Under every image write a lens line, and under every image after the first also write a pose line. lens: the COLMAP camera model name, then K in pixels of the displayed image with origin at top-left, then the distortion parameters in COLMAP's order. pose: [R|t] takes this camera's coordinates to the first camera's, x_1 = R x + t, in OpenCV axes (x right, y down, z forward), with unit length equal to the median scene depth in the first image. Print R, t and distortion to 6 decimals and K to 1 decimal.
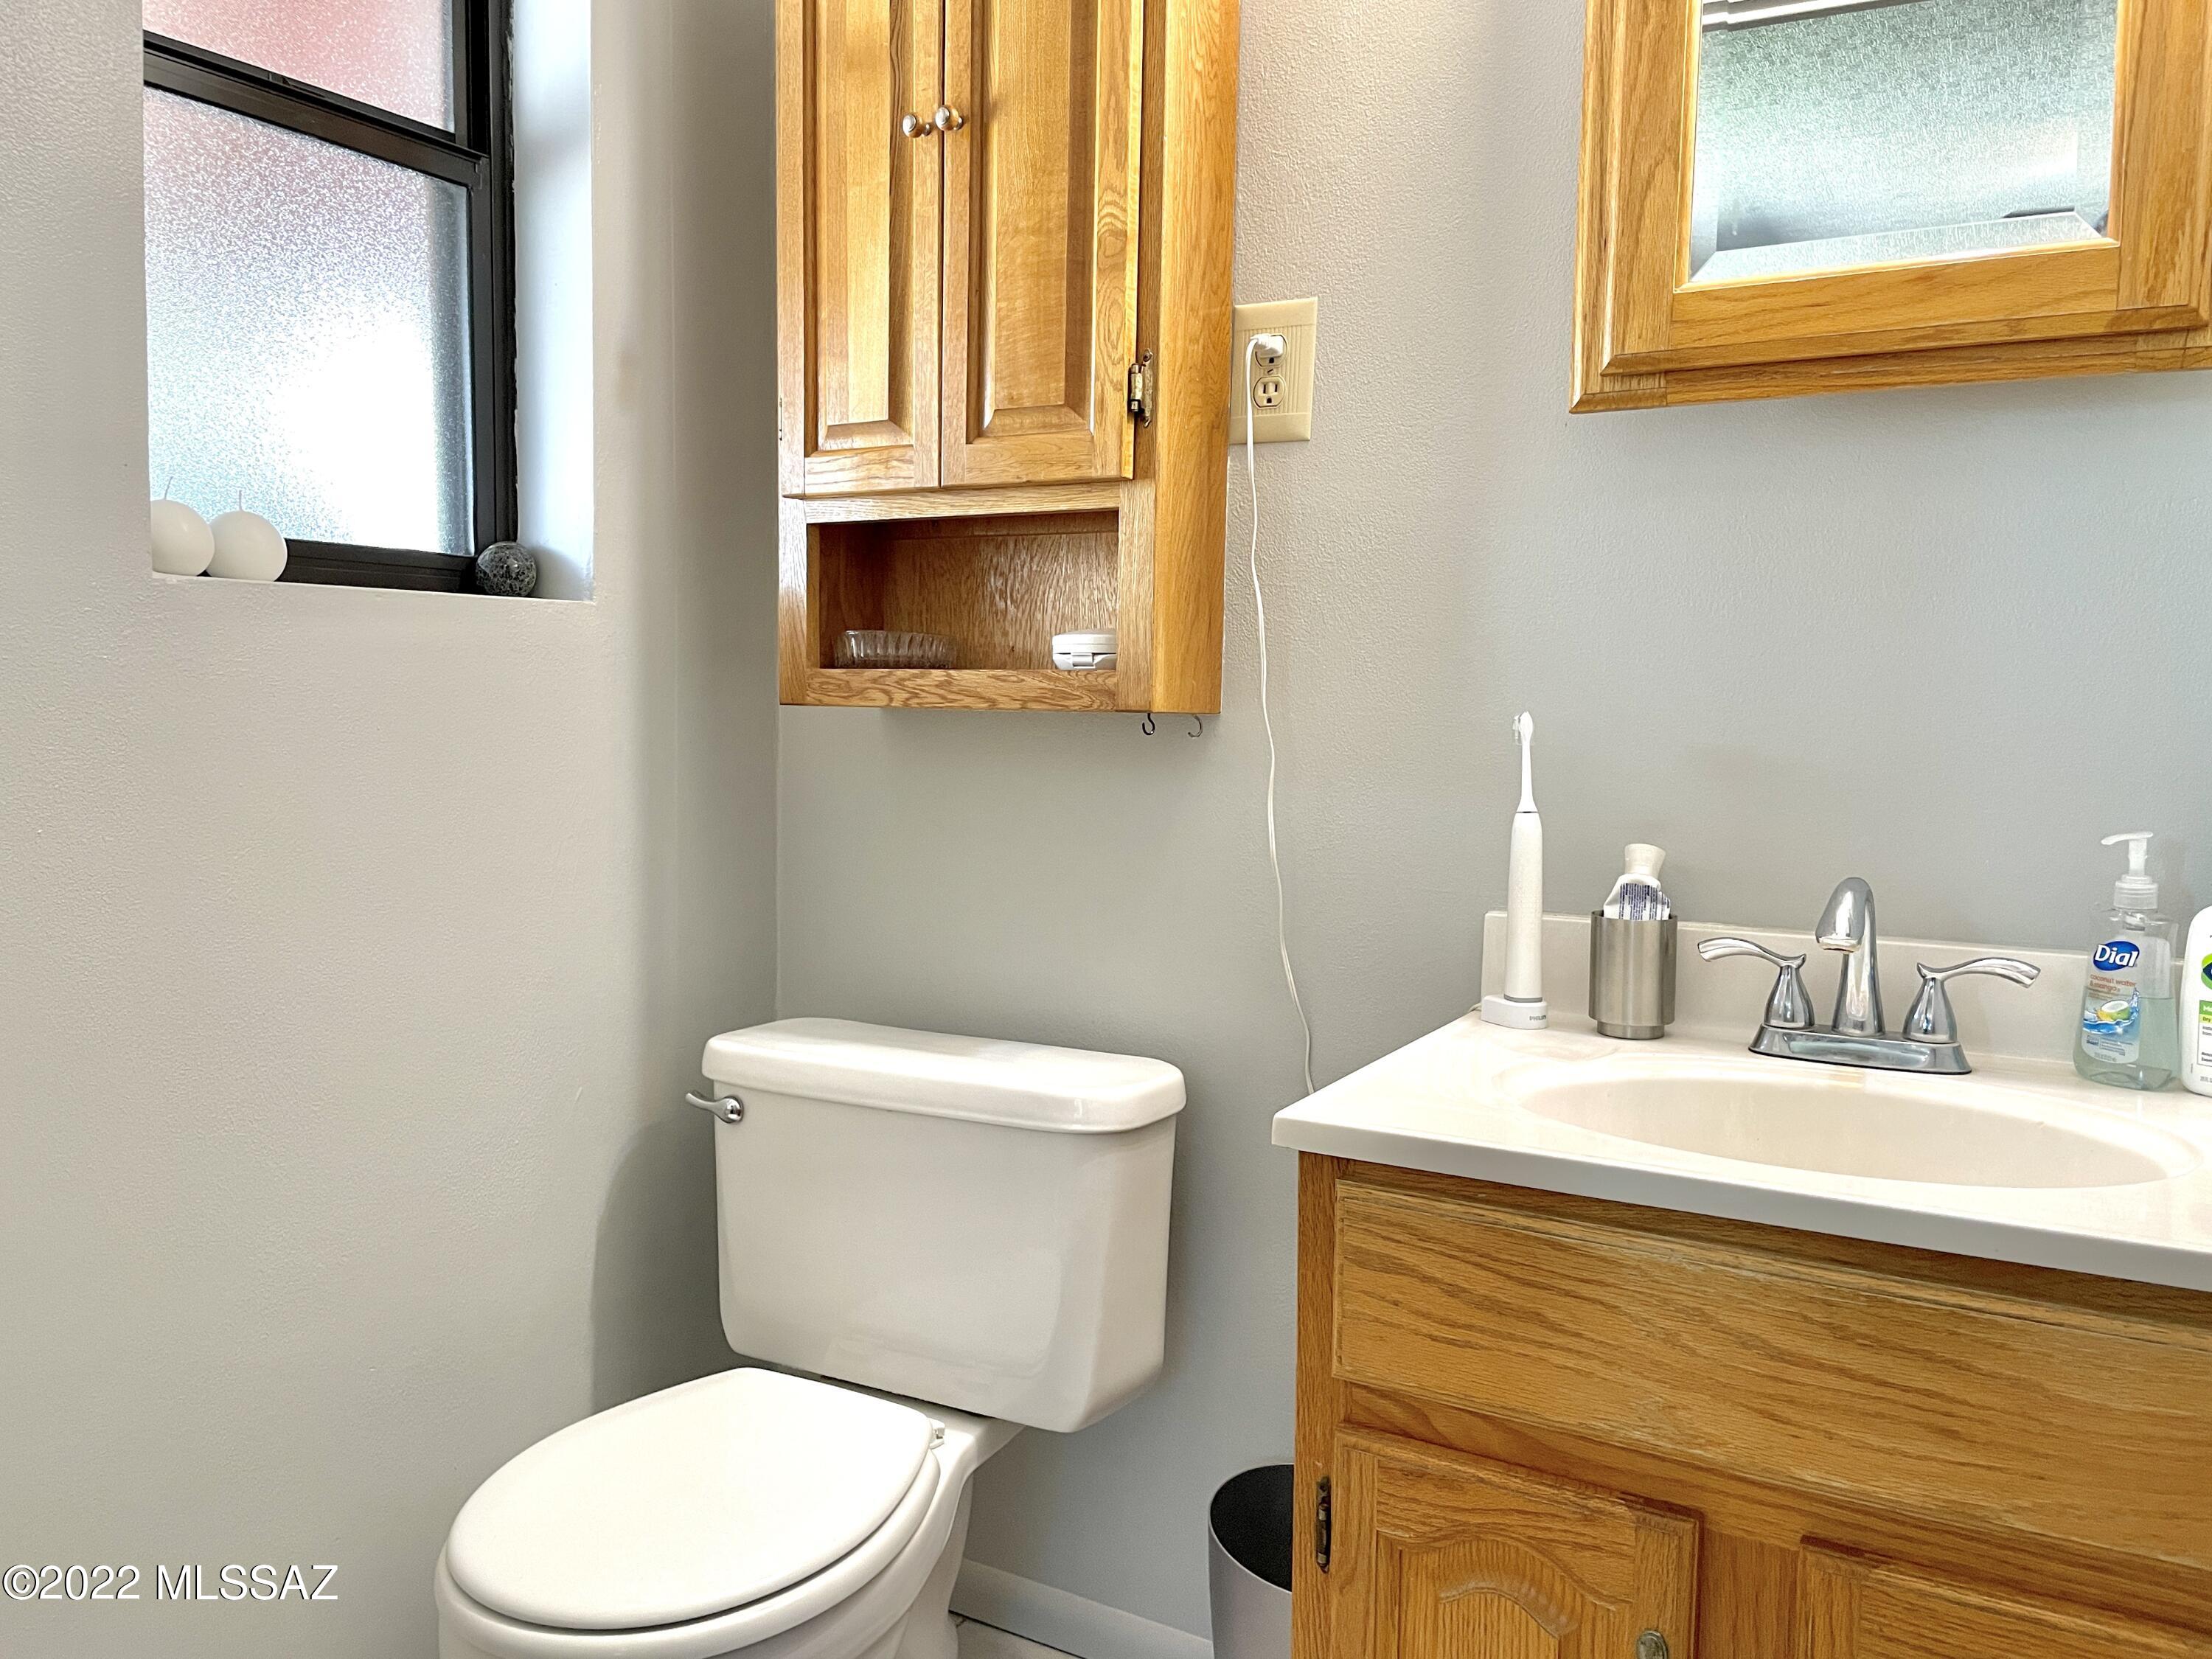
lens RADIAL K [[1671.8, 0, 1086.3], [0, 1671.8, 806.5], [0, 0, 1]] dist [0.084834, -0.093310]
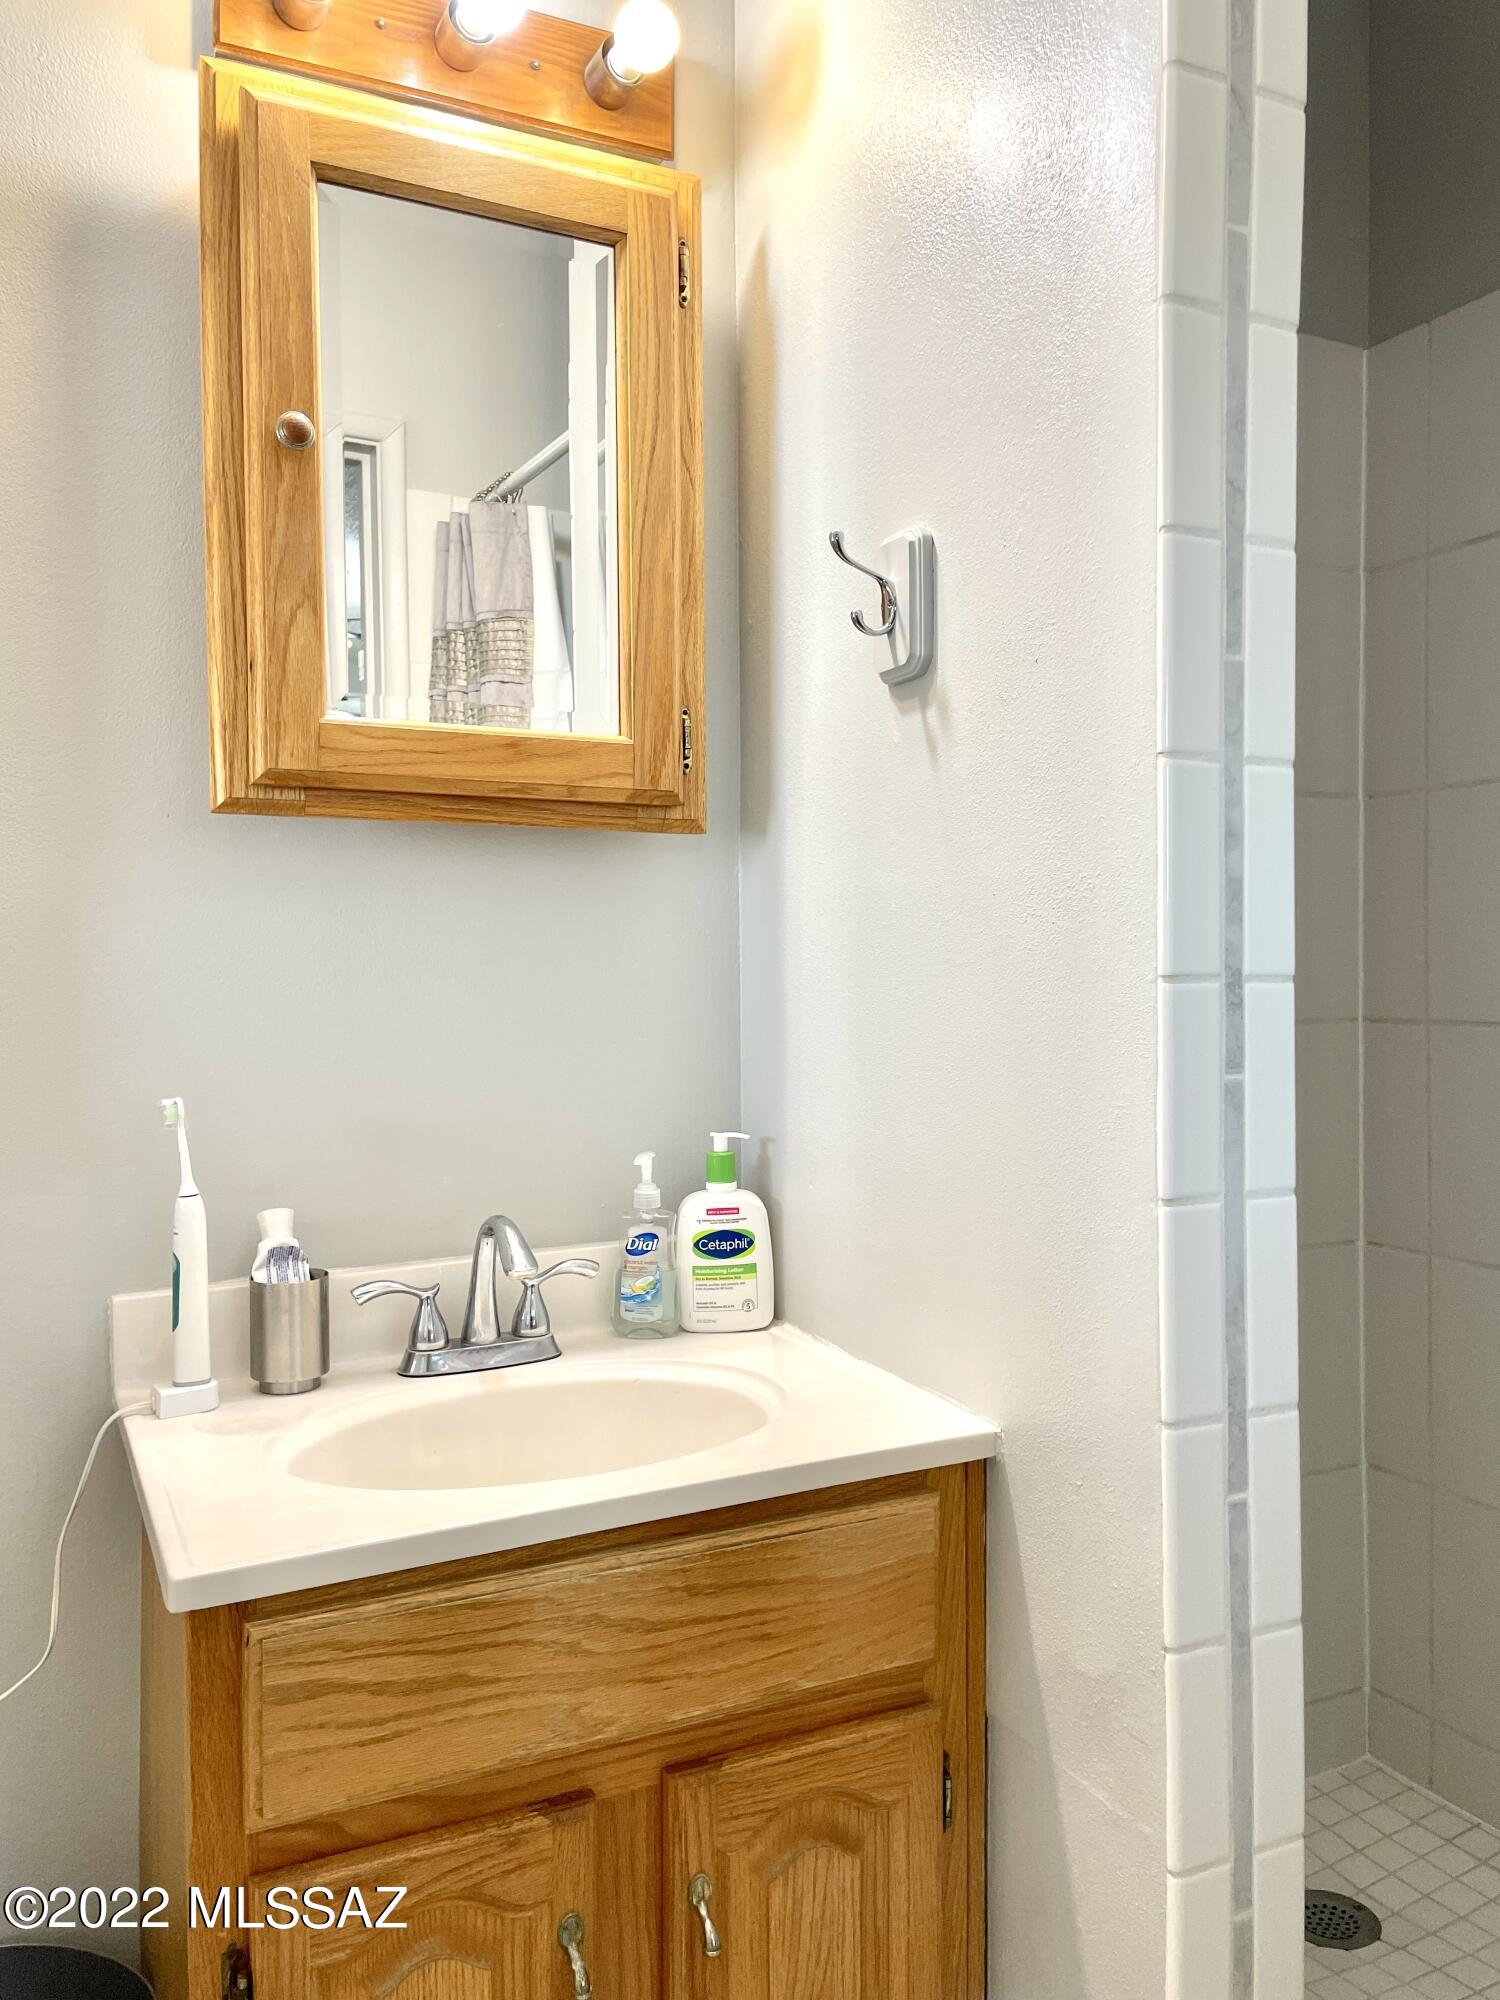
lens RADIAL K [[1511.5, 0, 745.8], [0, 1511.5, 983.9], [0, 0, 1]] dist [0.084834, -0.093310]
pose [[0.556886, -0.024143, 0.830238, -0.396896], [0.075184, 0.996939, -0.021440, -0.098038], [-0.827179, 0.074361, 0.556996, 0.241618]]
